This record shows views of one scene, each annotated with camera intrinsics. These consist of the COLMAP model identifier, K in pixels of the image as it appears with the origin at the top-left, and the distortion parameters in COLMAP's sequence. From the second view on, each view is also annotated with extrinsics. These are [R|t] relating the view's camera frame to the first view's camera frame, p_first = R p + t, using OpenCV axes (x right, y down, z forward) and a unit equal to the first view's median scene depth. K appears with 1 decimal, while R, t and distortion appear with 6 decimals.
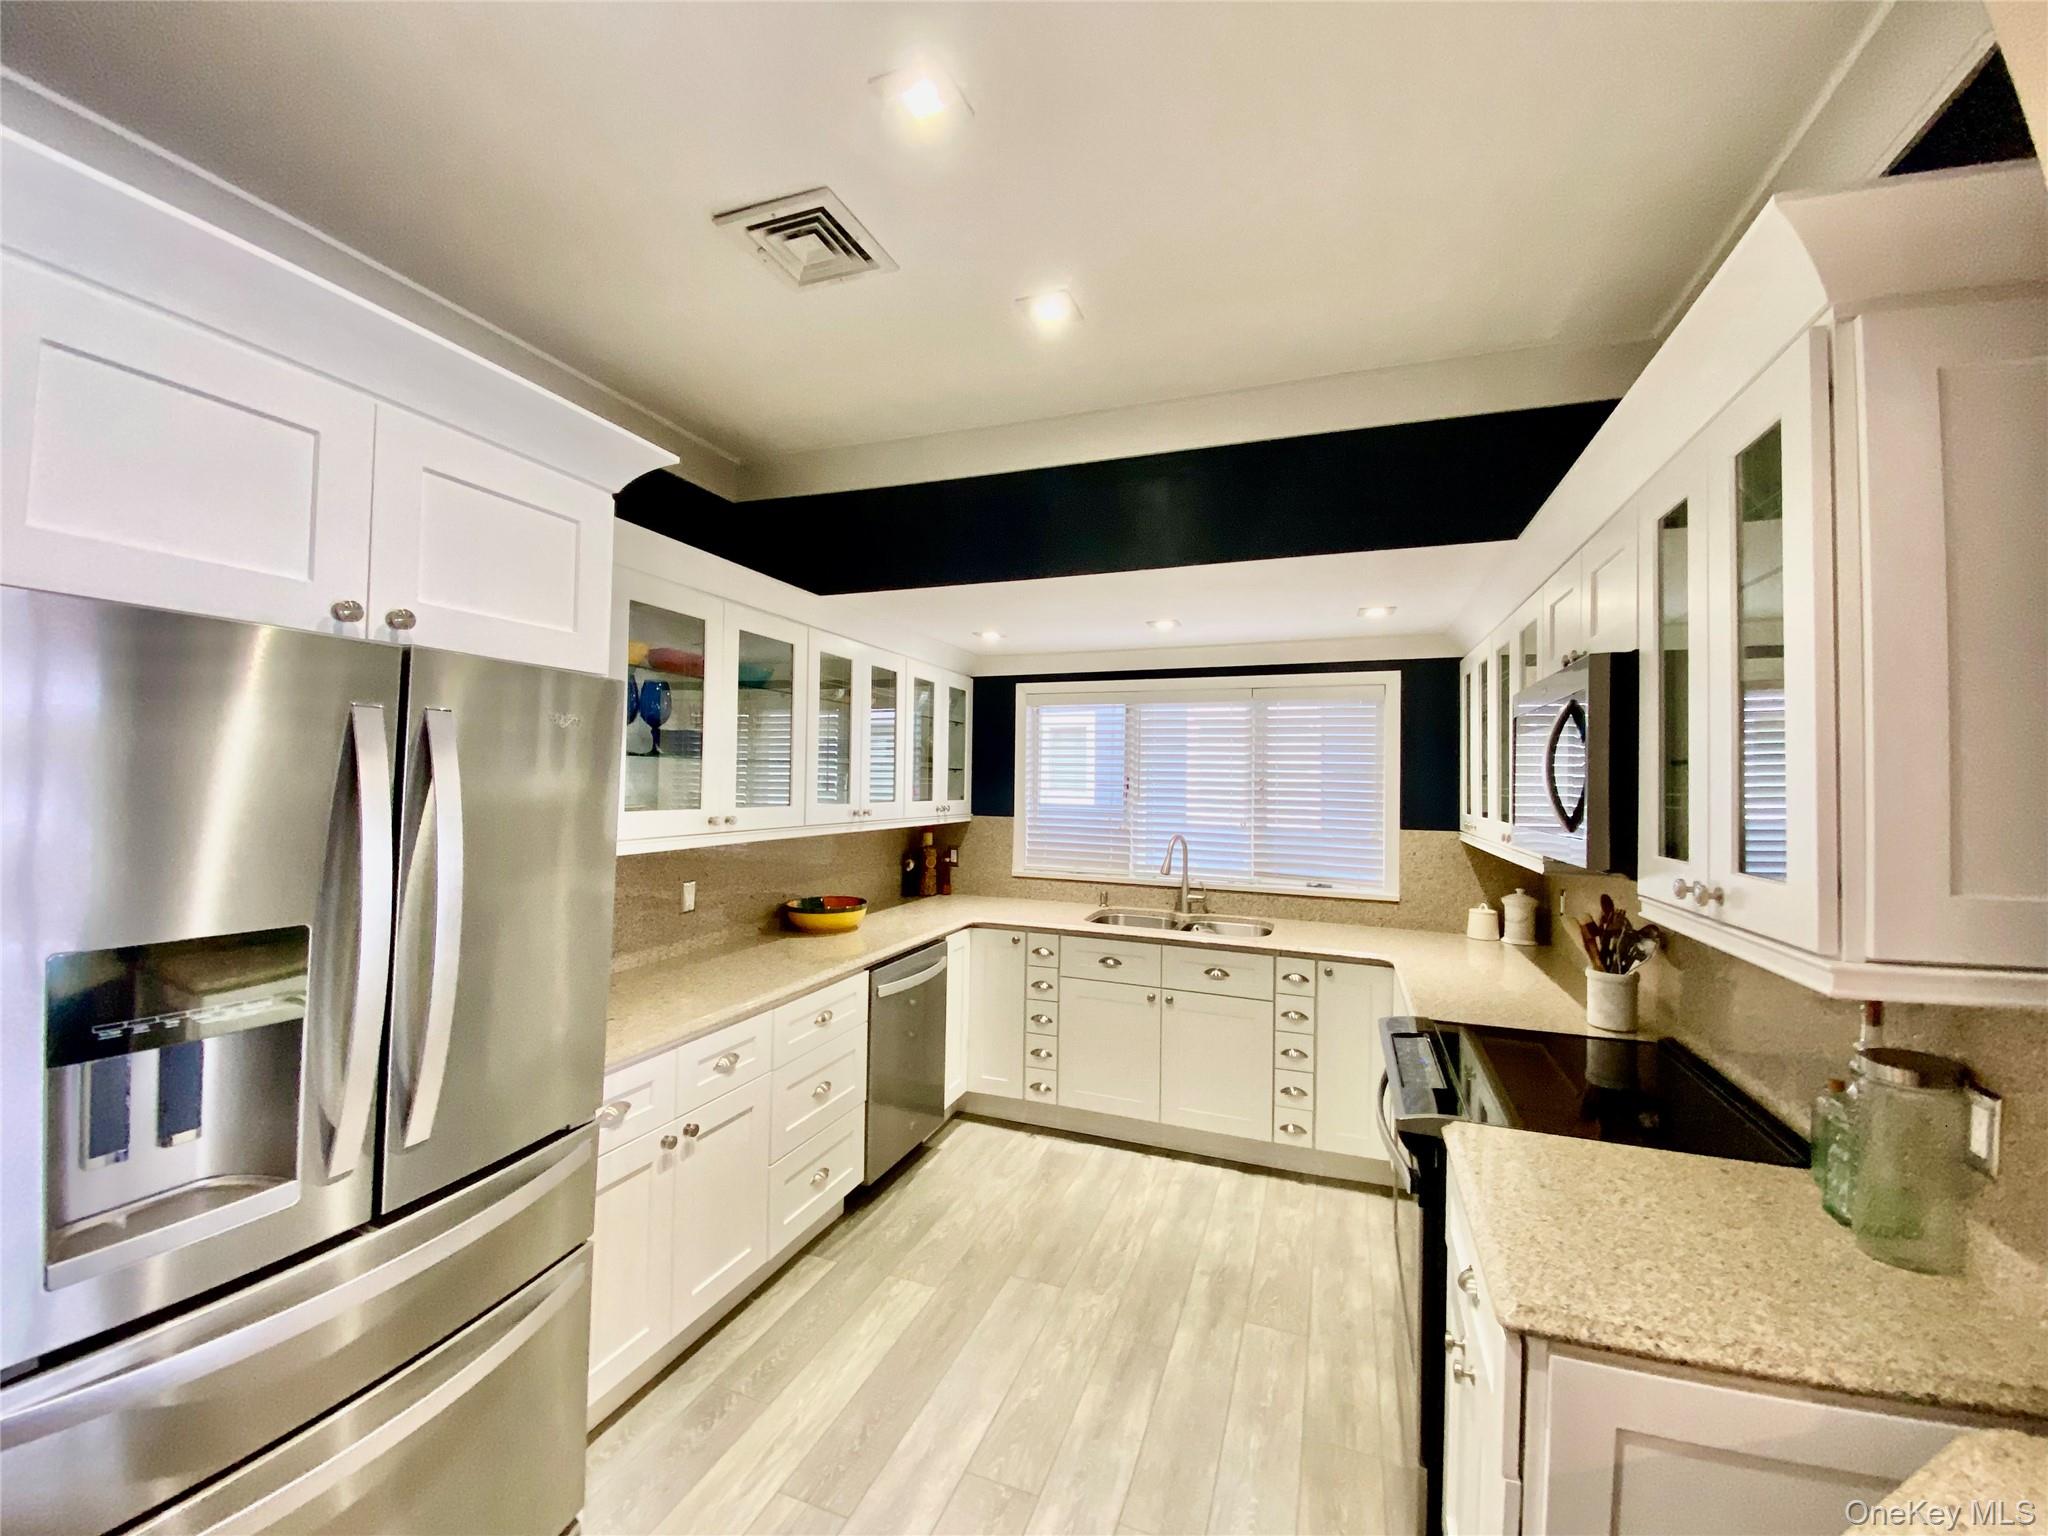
lens RADIAL K [[830.8, 0, 1039.3], [0, 830.8, 763.5], [0, 0, 1]] dist [-0.002279, -0.010956]
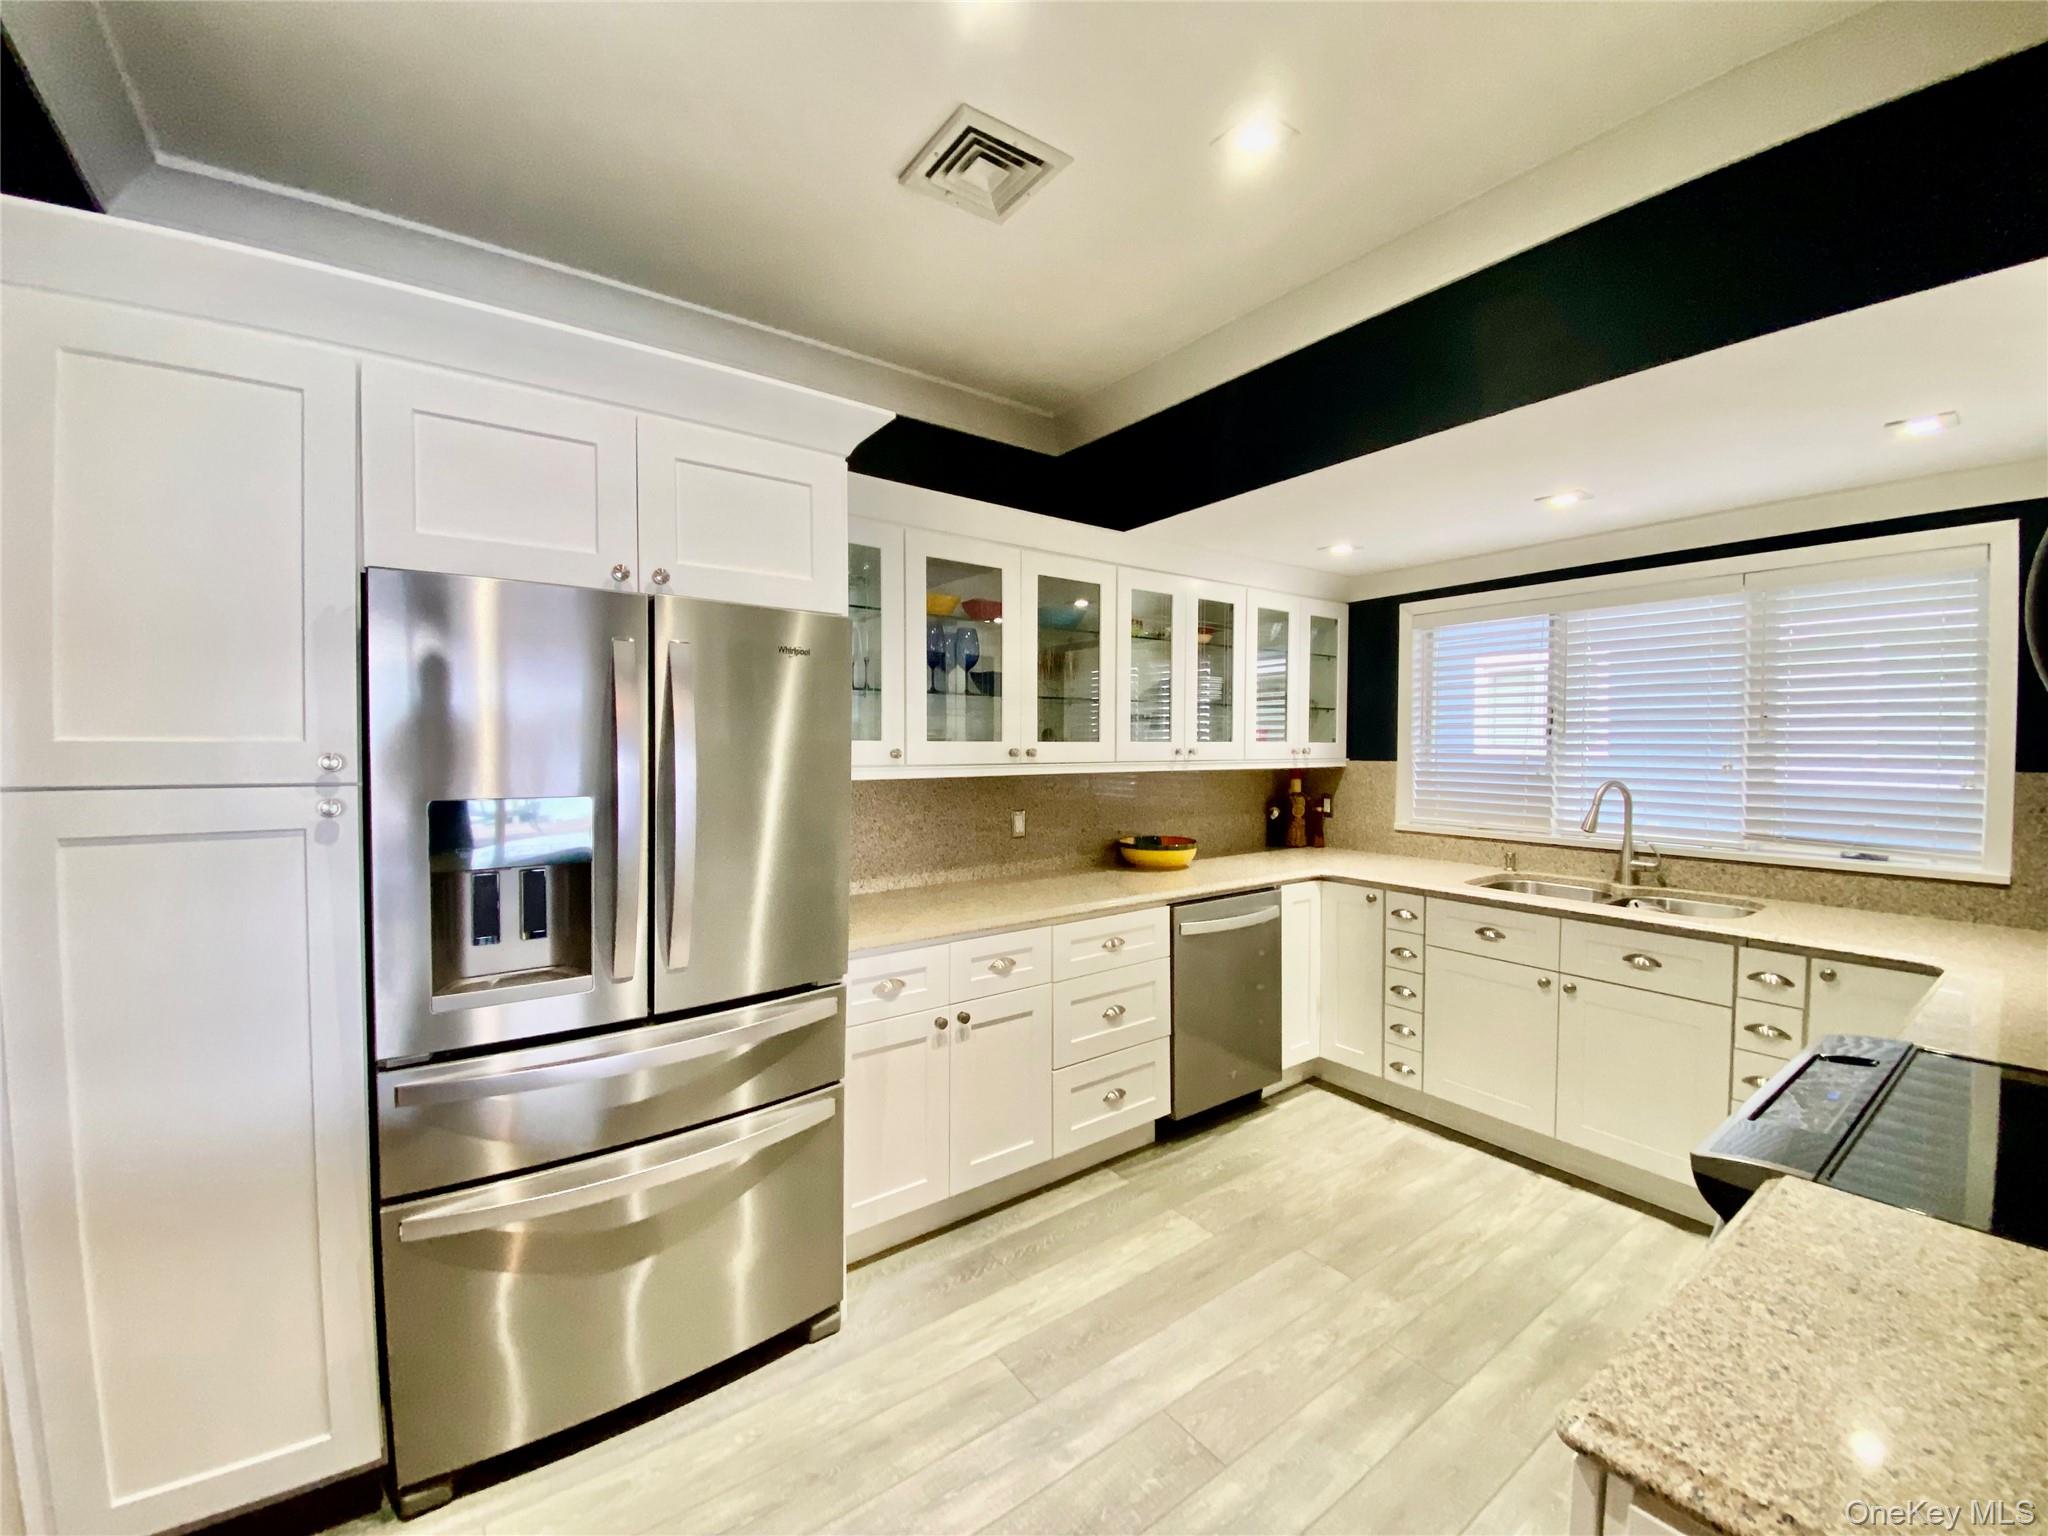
lens RADIAL K [[830.8, 0, 1011.4], [0, 830.8, 770.0], [0, 0, 1]] dist [-0.002279, -0.010956]
pose [[0.820885, -0.000276, -0.571094, 0.199137], [0.026559, 0.998936, 0.037693, 0.044637], [0.570476, -0.046109, 0.820019, 0.088131]]
